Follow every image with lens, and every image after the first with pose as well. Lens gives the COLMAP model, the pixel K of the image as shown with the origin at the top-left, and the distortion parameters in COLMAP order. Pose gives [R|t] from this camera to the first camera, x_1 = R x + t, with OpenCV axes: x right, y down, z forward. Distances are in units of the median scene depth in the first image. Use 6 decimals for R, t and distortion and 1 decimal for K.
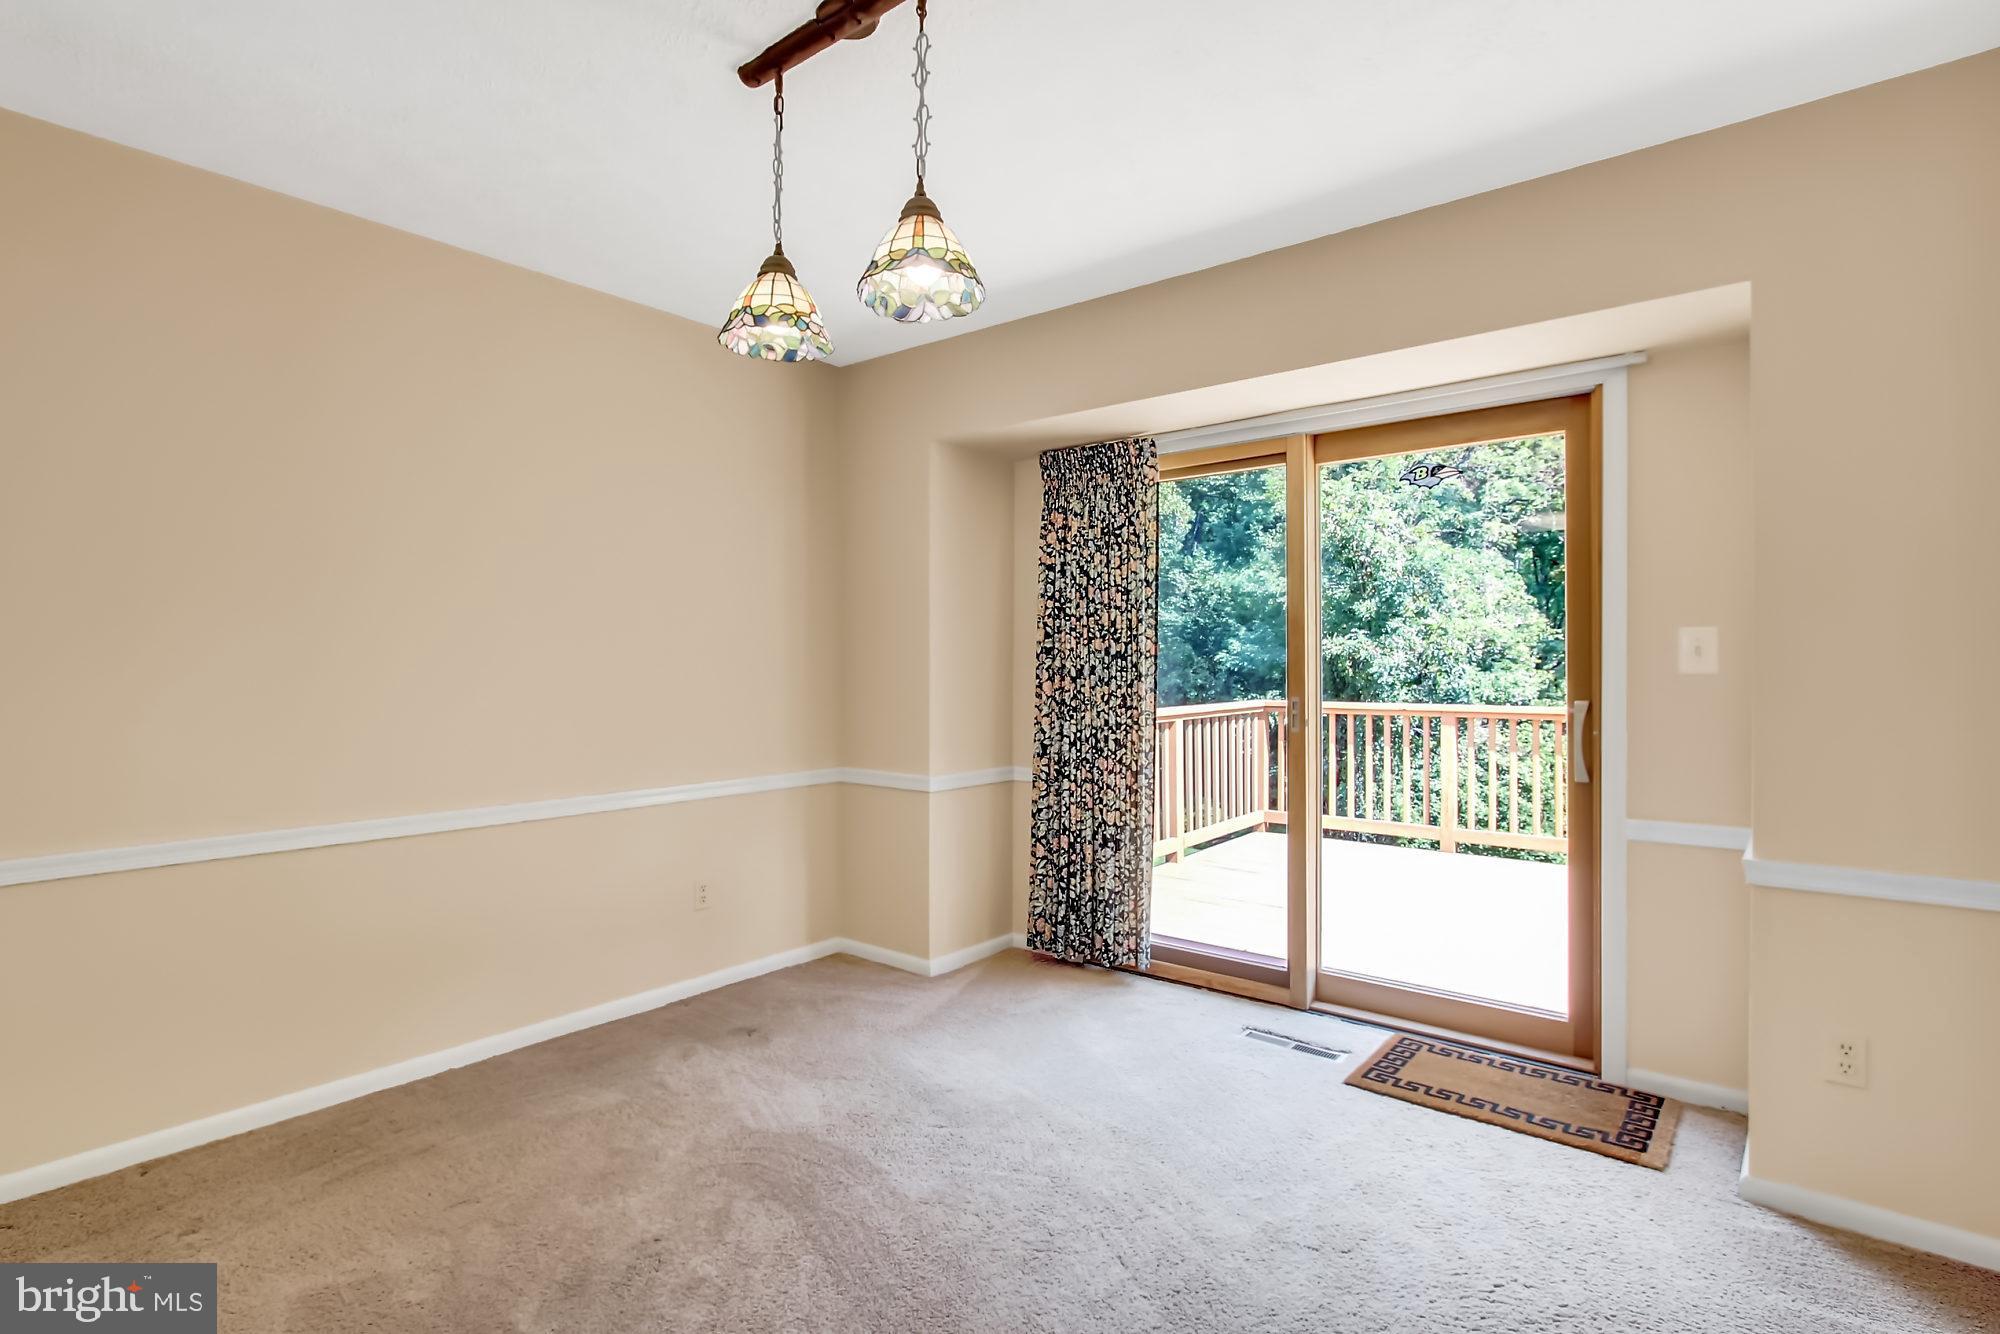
lens RADIAL K [[999.0, 0, 1000.0], [0, 999.0, 667.0], [0, 0, 1]] dist [-0.000328, 0.000265]
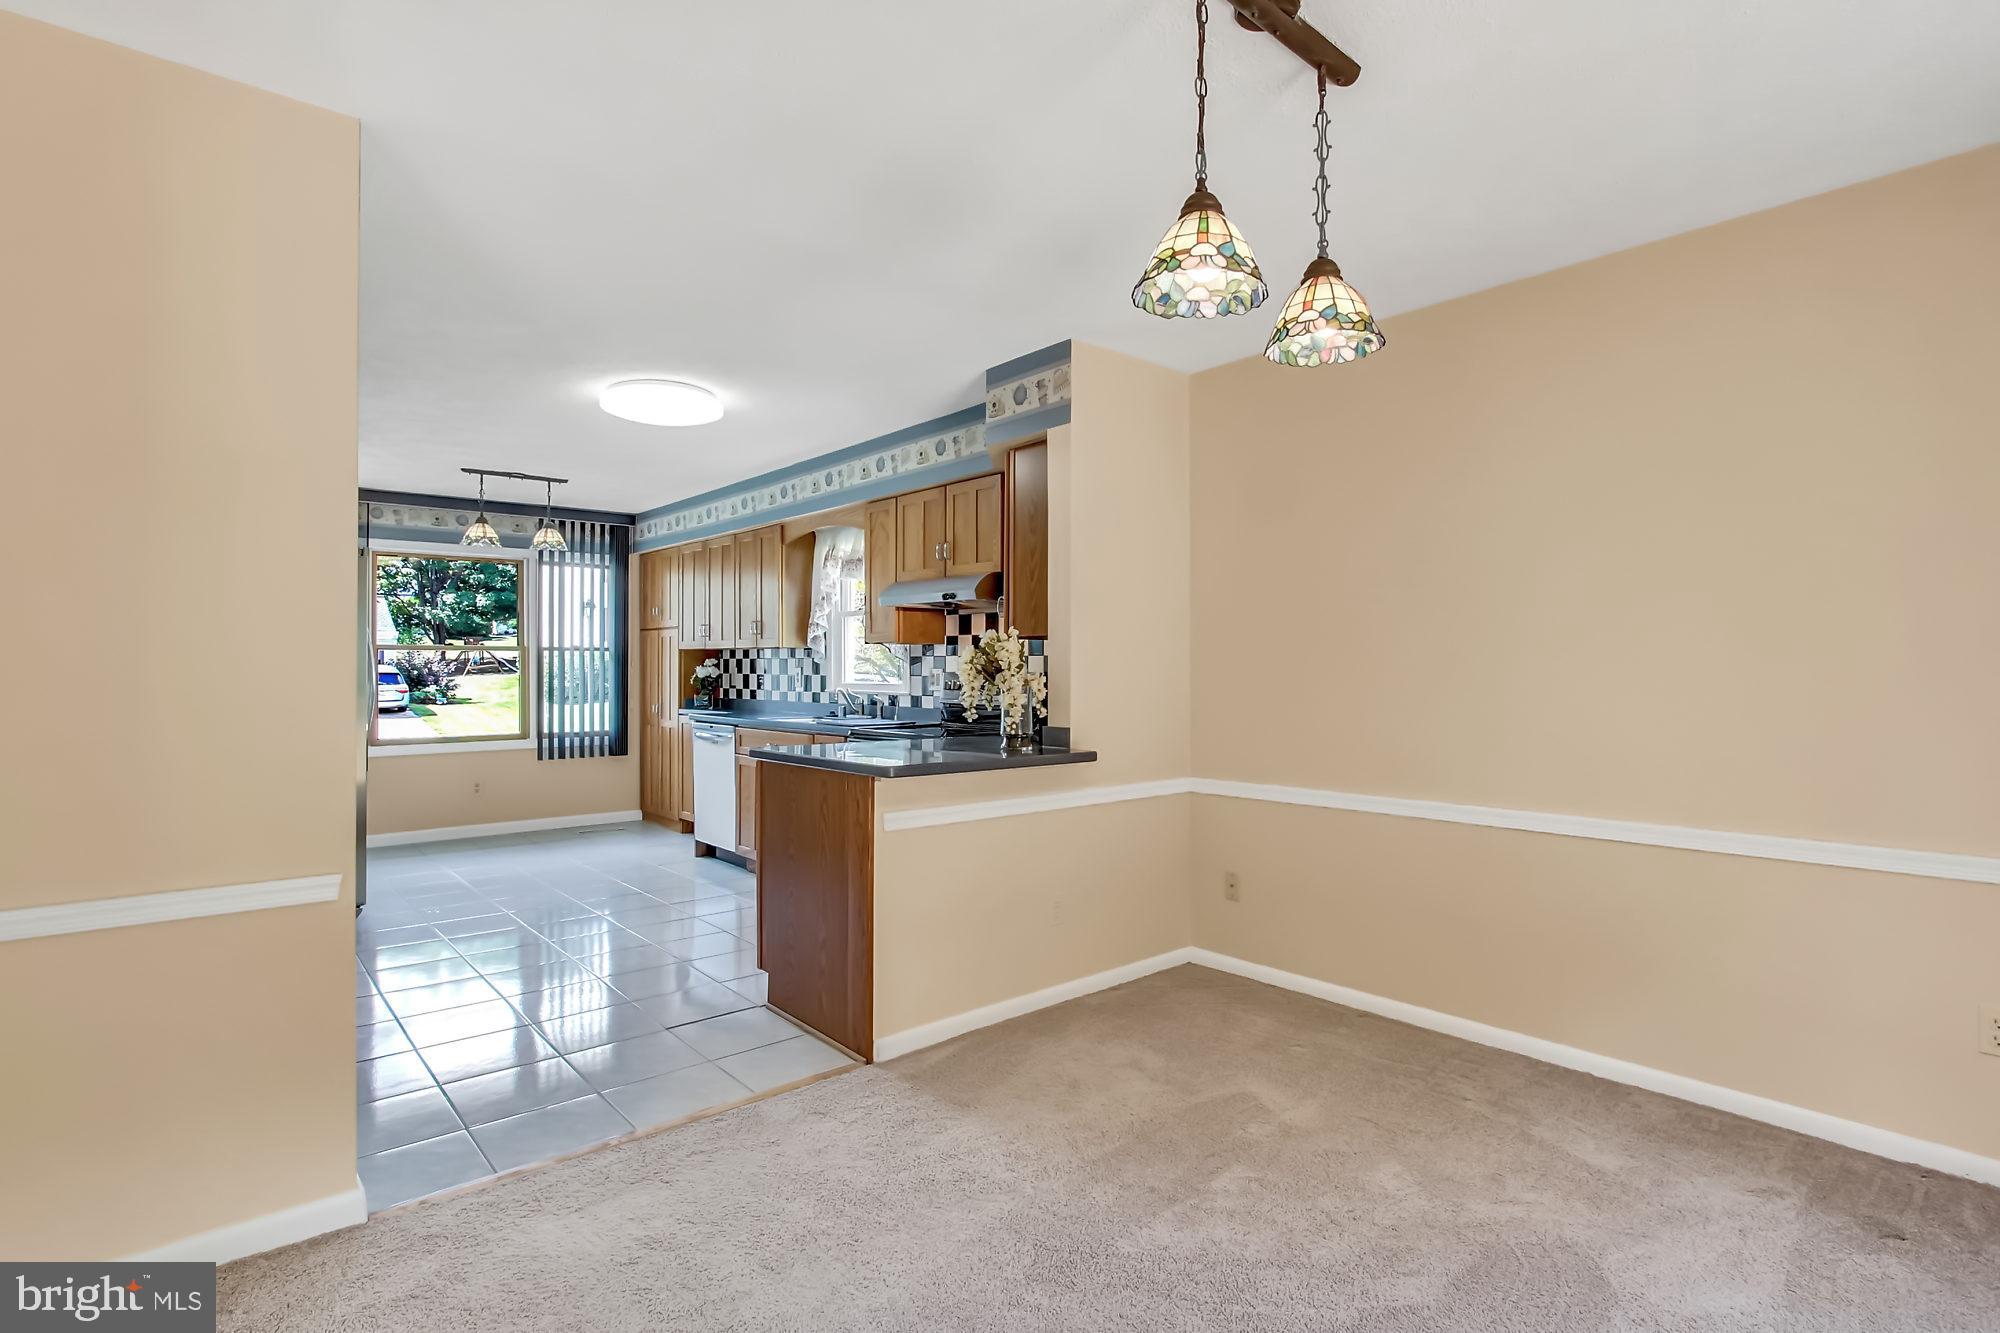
lens RADIAL K [[999.0, 0, 1000.0], [0, 999.0, 666.5], [0, 0, 1]] dist [-0.000328, 0.000265]
pose [[-0.189869, -0.002848, -0.981805, 0.602646], [-0.003403, 0.999992, -0.002243, -0.004708], [0.981804, 0.002915, -0.189877, 0.655950]]
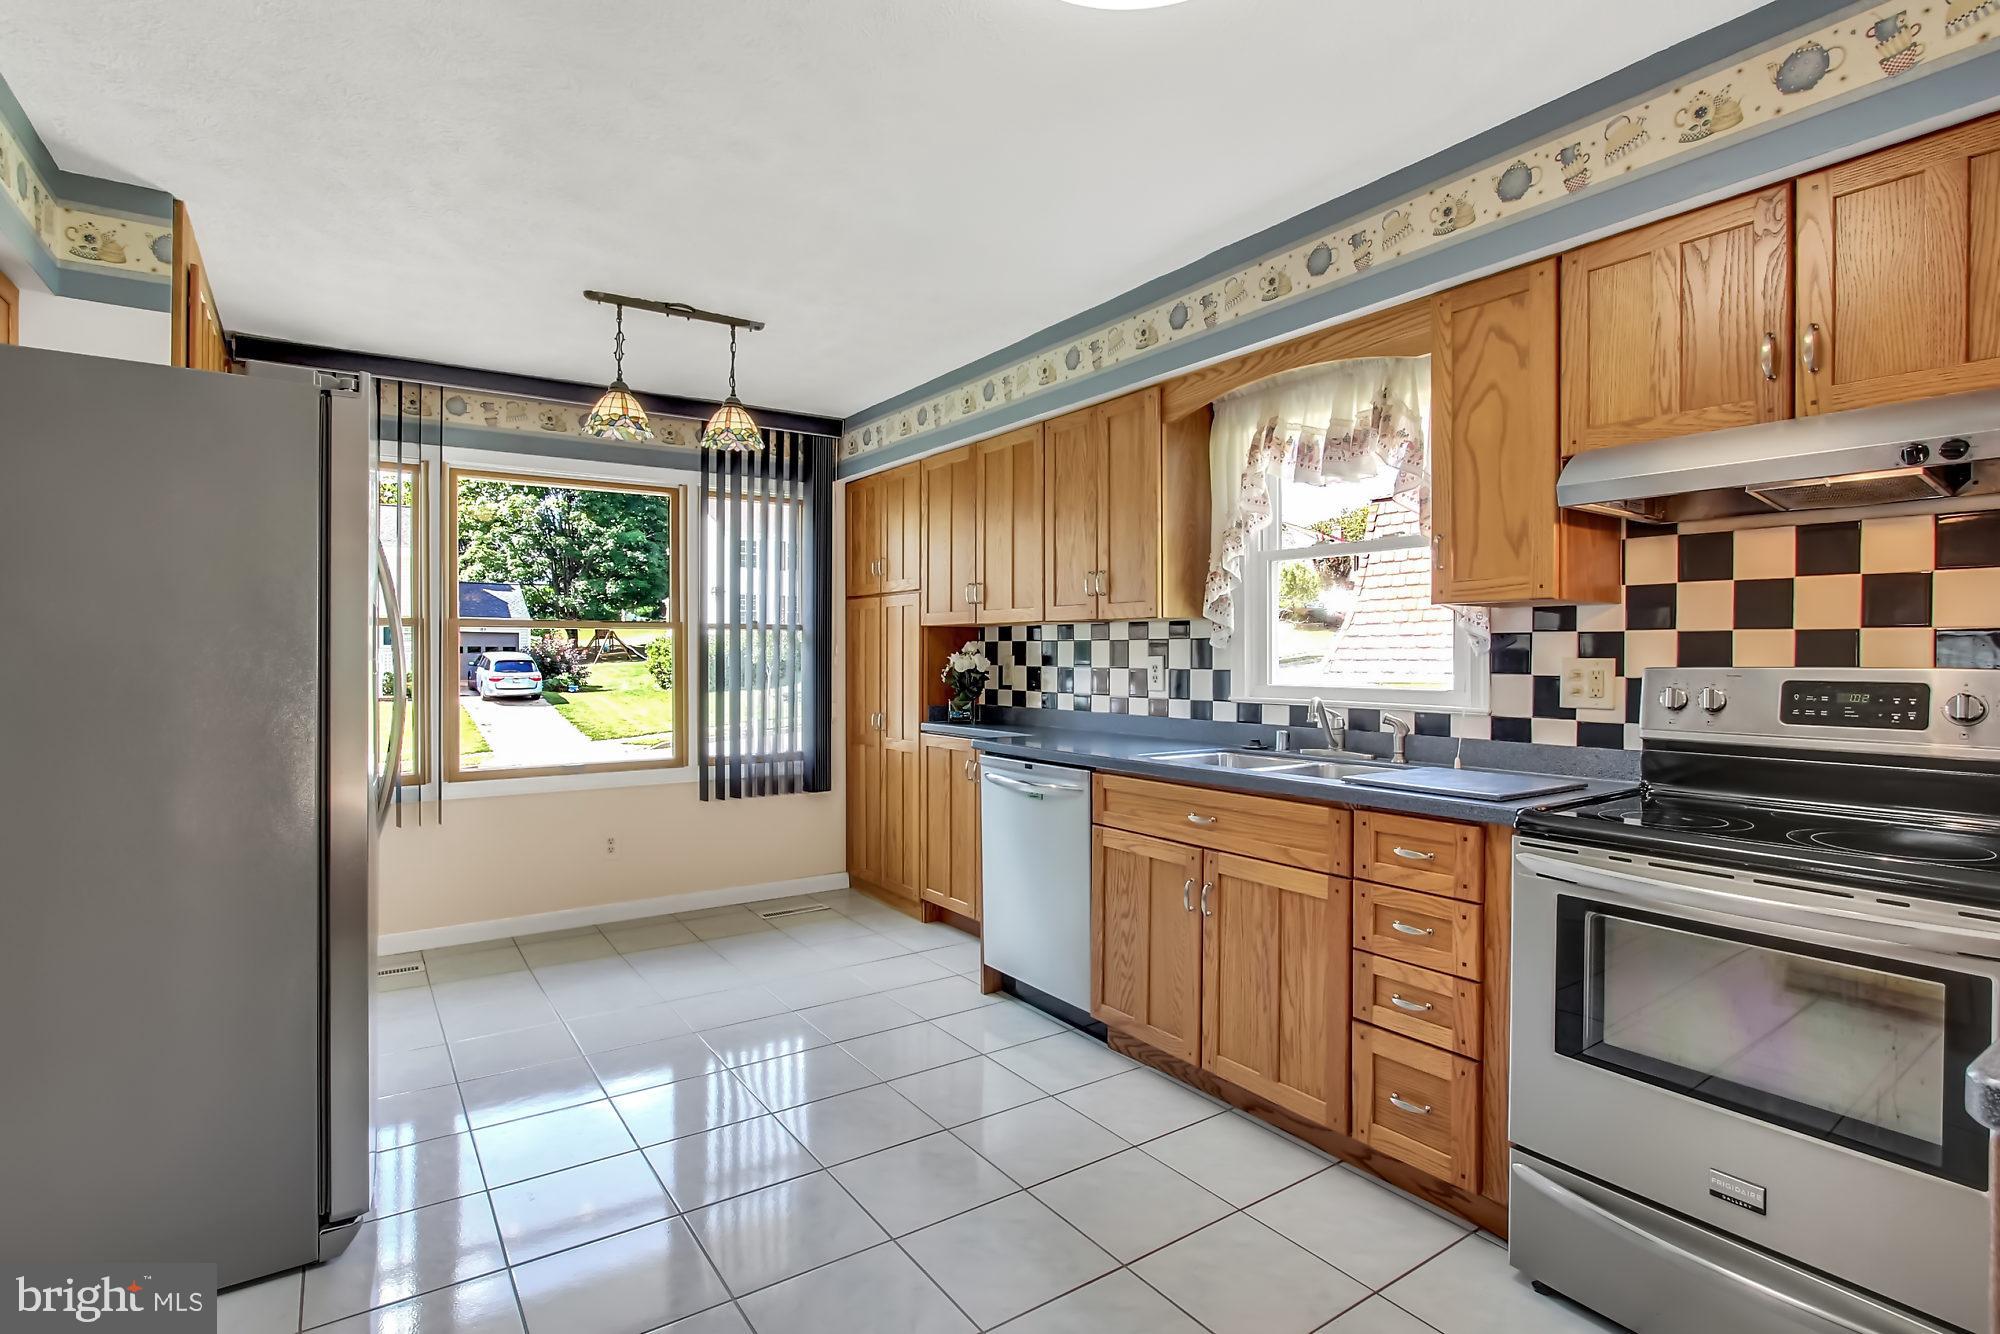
lens RADIAL K [[972.7, 0, 1000.0], [0, 972.7, 667.0], [0, 0, 1]] dist [-0.026605, 0.000151]
pose [[-0.283908, 0.009151, -0.958808, 0.441231], [-0.005010, 0.999927, 0.011027, -0.004661], [0.958838, 0.007934, -0.283842, 0.526104]]
